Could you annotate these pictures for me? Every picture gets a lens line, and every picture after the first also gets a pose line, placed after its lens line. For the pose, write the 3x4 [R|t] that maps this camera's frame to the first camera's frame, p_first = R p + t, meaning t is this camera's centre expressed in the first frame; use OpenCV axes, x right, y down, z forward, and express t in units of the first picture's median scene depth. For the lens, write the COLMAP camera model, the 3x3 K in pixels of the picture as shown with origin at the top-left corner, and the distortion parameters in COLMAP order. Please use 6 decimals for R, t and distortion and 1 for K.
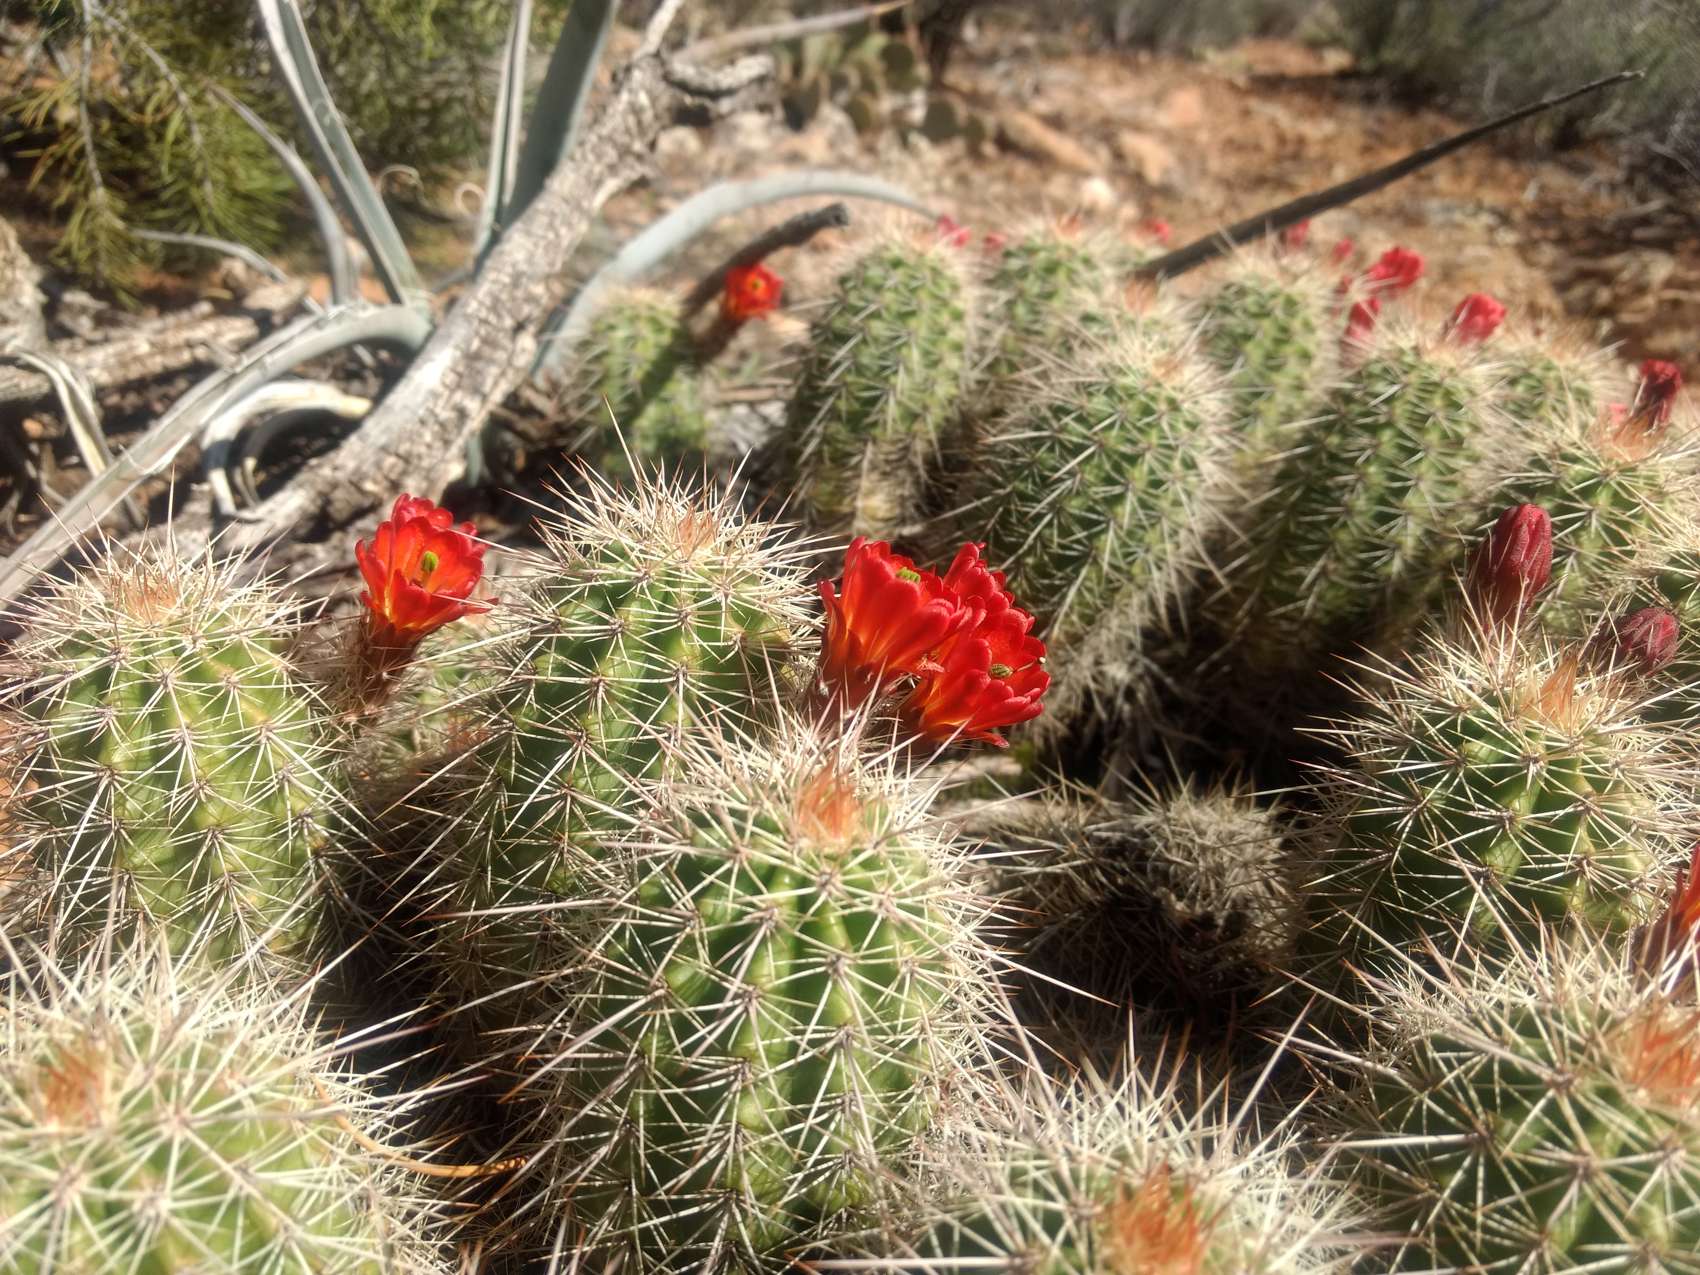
lens RADIAL K [[1408.0, 0, 846.9], [0, 1408.0, 635.7], [0, 0, 1]] dist [0.003933, 0.014382]
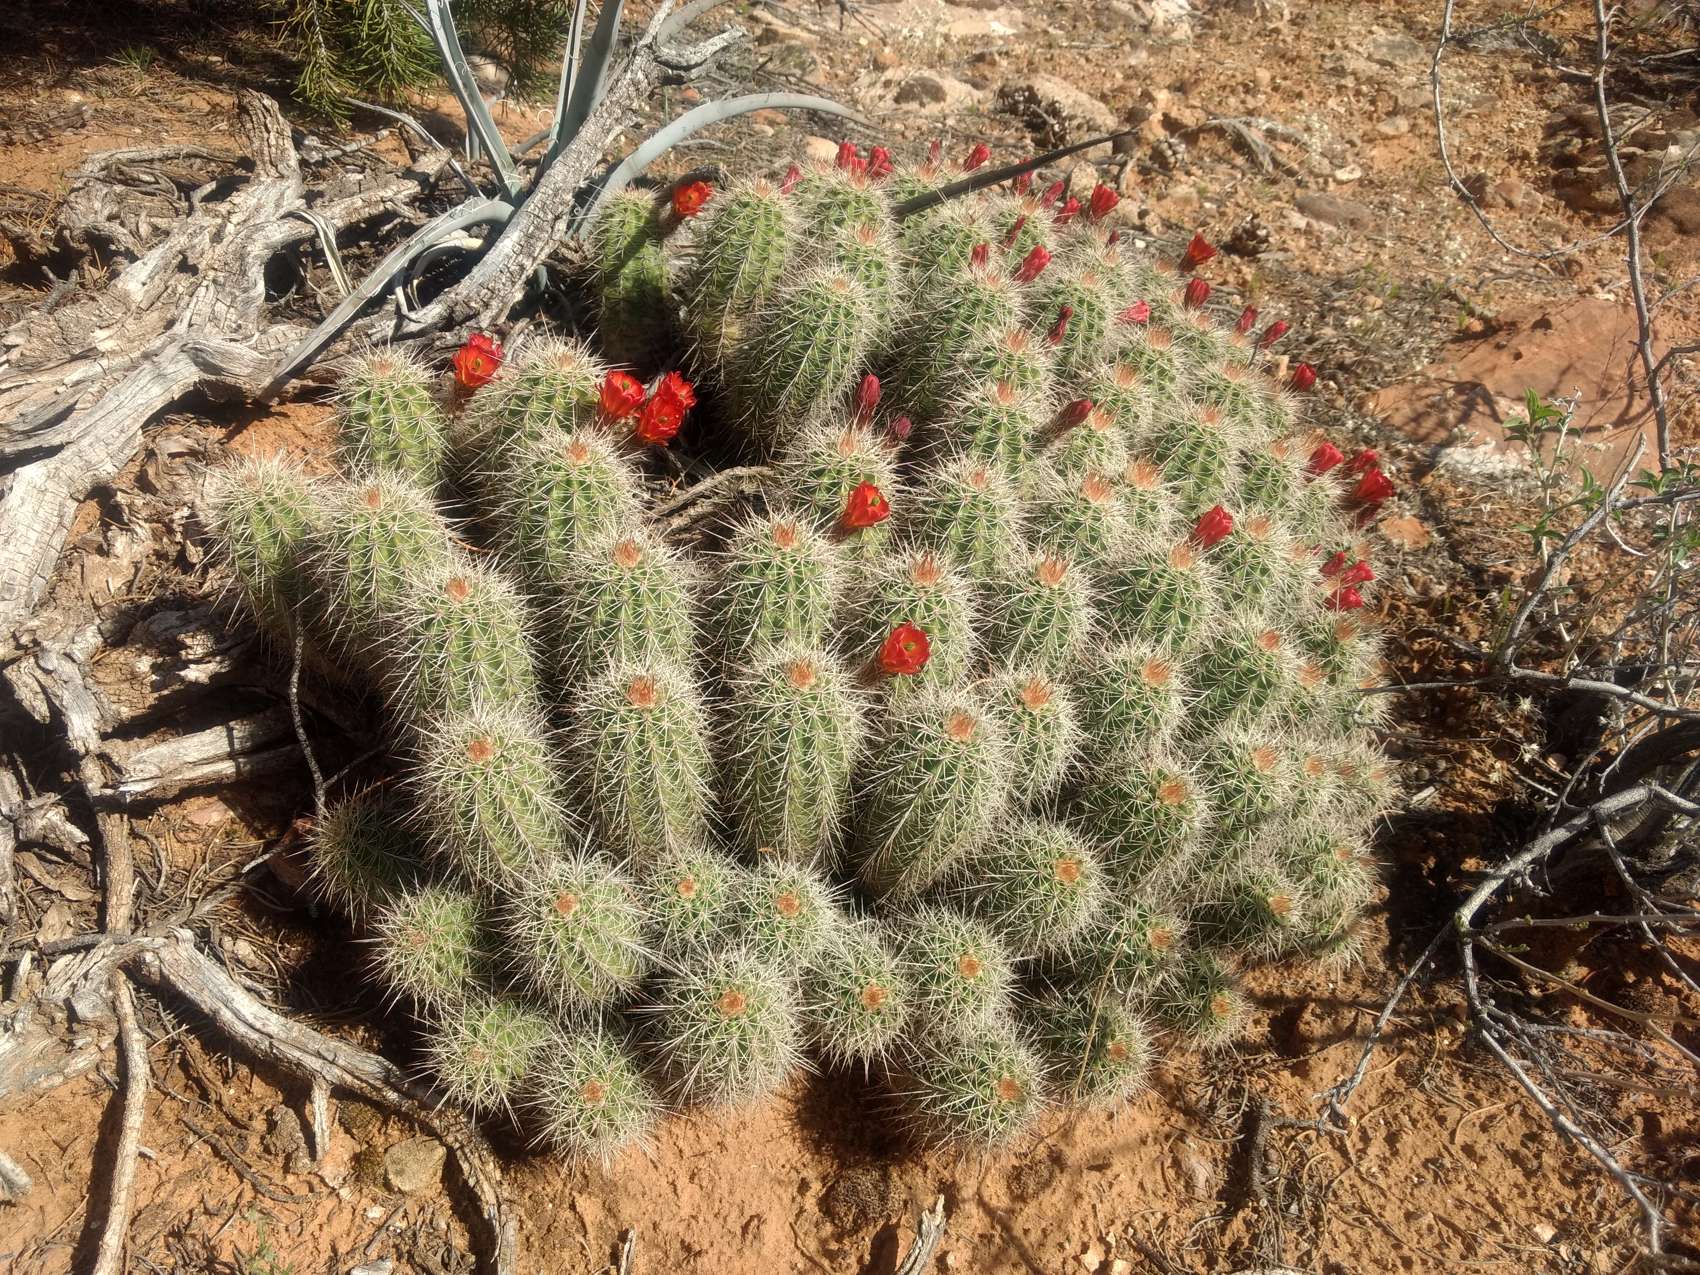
lens RADIAL K [[1408.0, 0, 853.5], [0, 1408.0, 638.6], [0, 0, 1]] dist [0.003933, 0.014382]
pose [[0.991966, 0.097825, -0.080211, 0.384263], [-0.082334, 0.980627, 0.177743, -0.038574], [0.096045, -0.169711, 0.980802, -0.943441]]
